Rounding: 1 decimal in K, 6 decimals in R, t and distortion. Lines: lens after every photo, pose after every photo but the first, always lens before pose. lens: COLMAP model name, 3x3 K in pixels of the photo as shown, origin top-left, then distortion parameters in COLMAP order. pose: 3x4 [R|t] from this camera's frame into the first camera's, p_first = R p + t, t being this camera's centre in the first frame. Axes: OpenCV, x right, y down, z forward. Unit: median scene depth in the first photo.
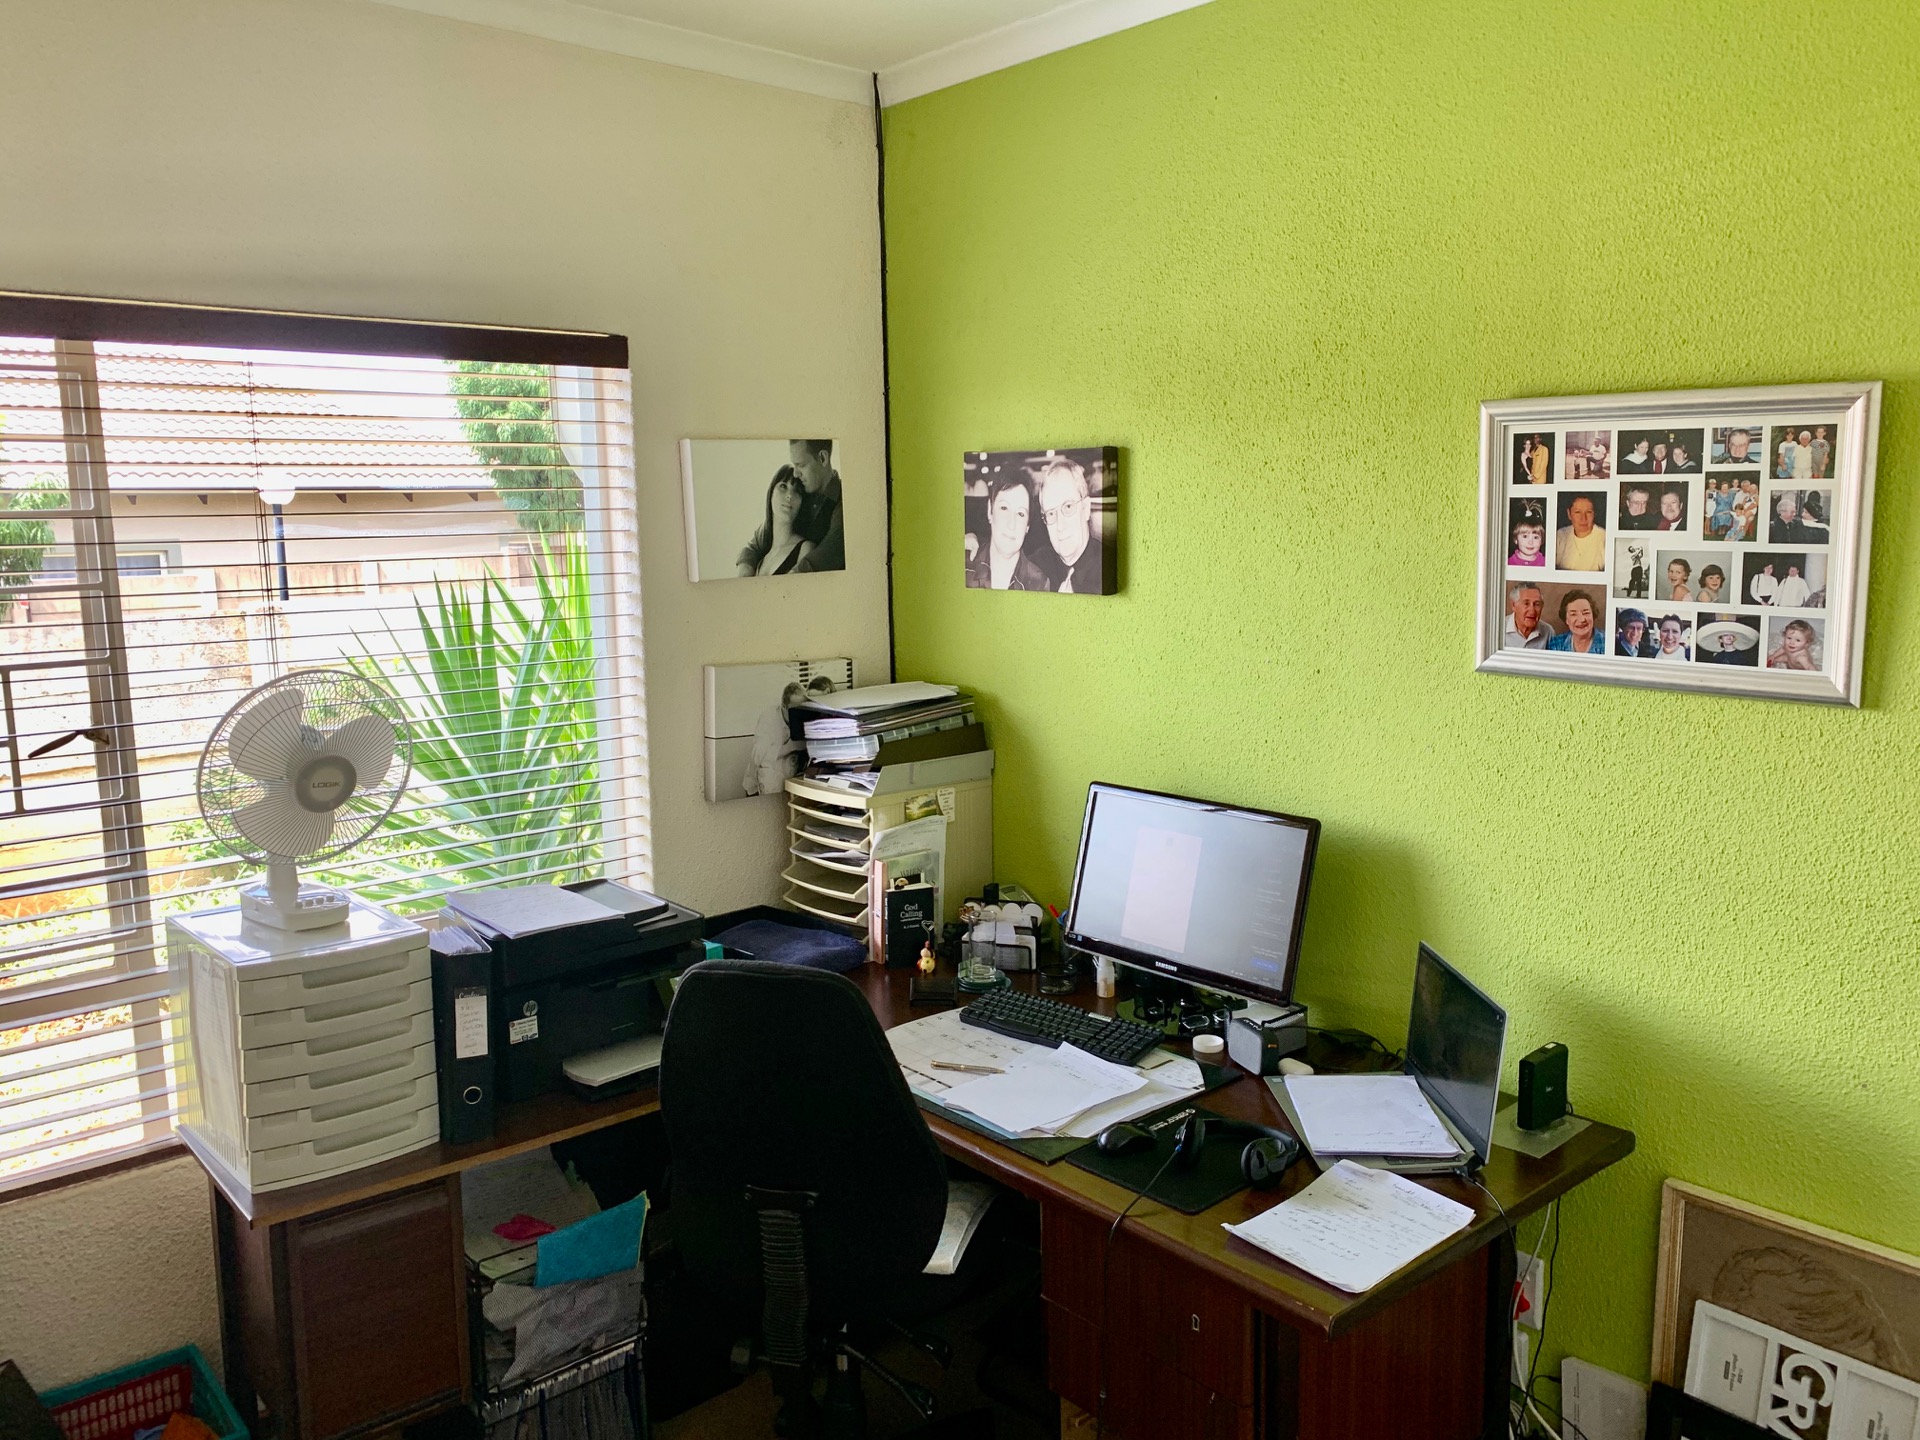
lens RADIAL K [[1464.8, 0, 961.7], [0, 1464.8, 721.5], [0, 0, 1]] dist [0.040918, -0.024376]
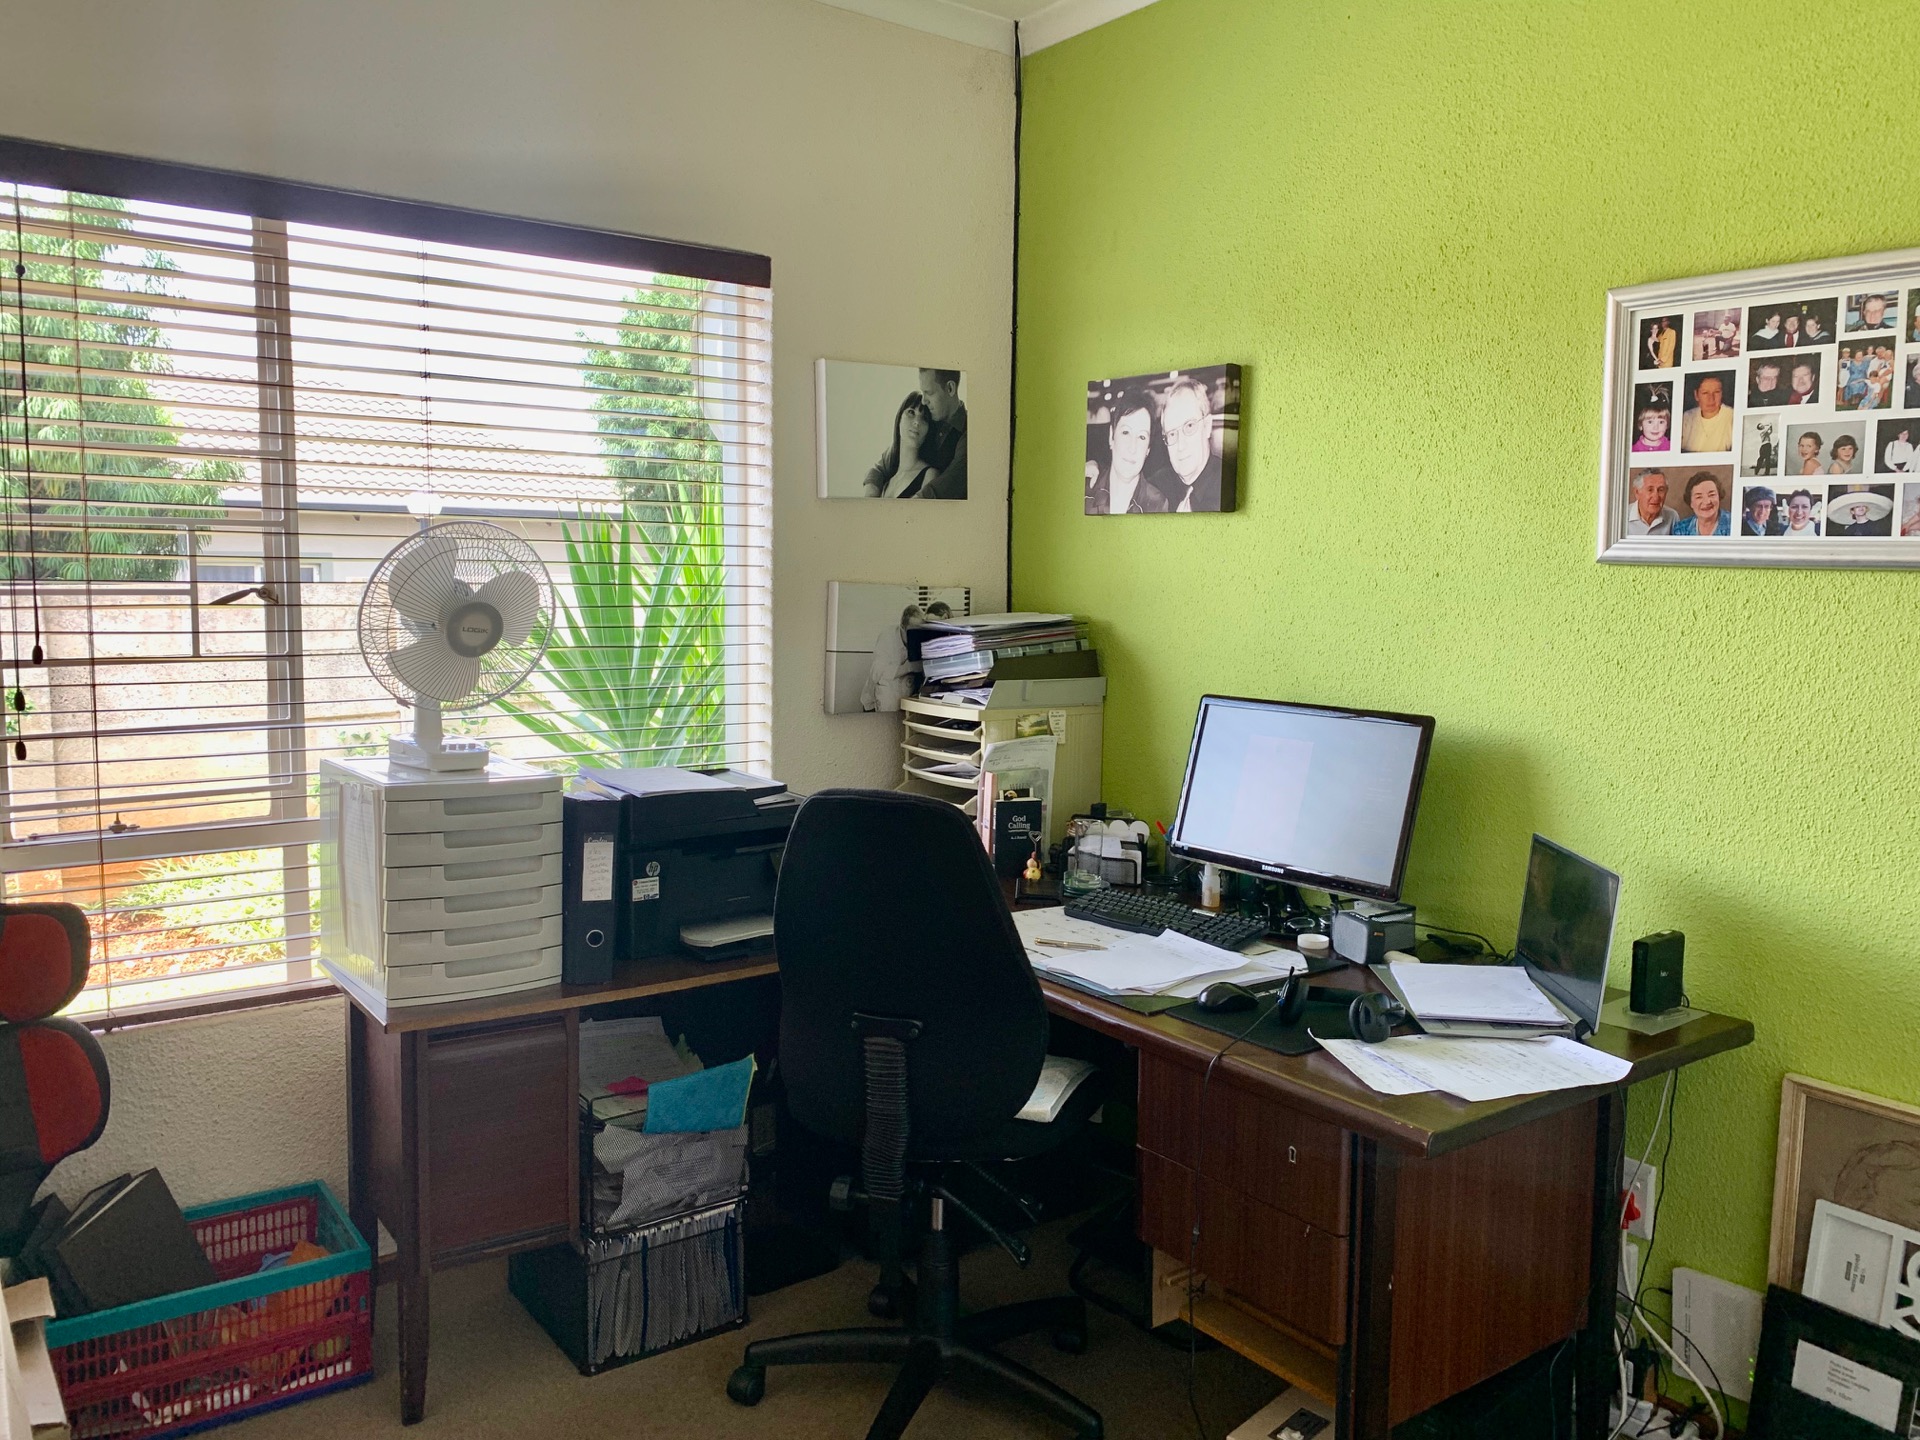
lens RADIAL K [[1464.8, 0, 961.7], [0, 1464.8, 721.5], [0, 0, 1]] dist [0.040918, -0.024376]
pose [[0.996465, 0.036575, -0.075629, -0.000251], [-0.040047, 0.998188, -0.044902, 0.131865], [0.073850, 0.047772, 0.996124, -0.021837]]
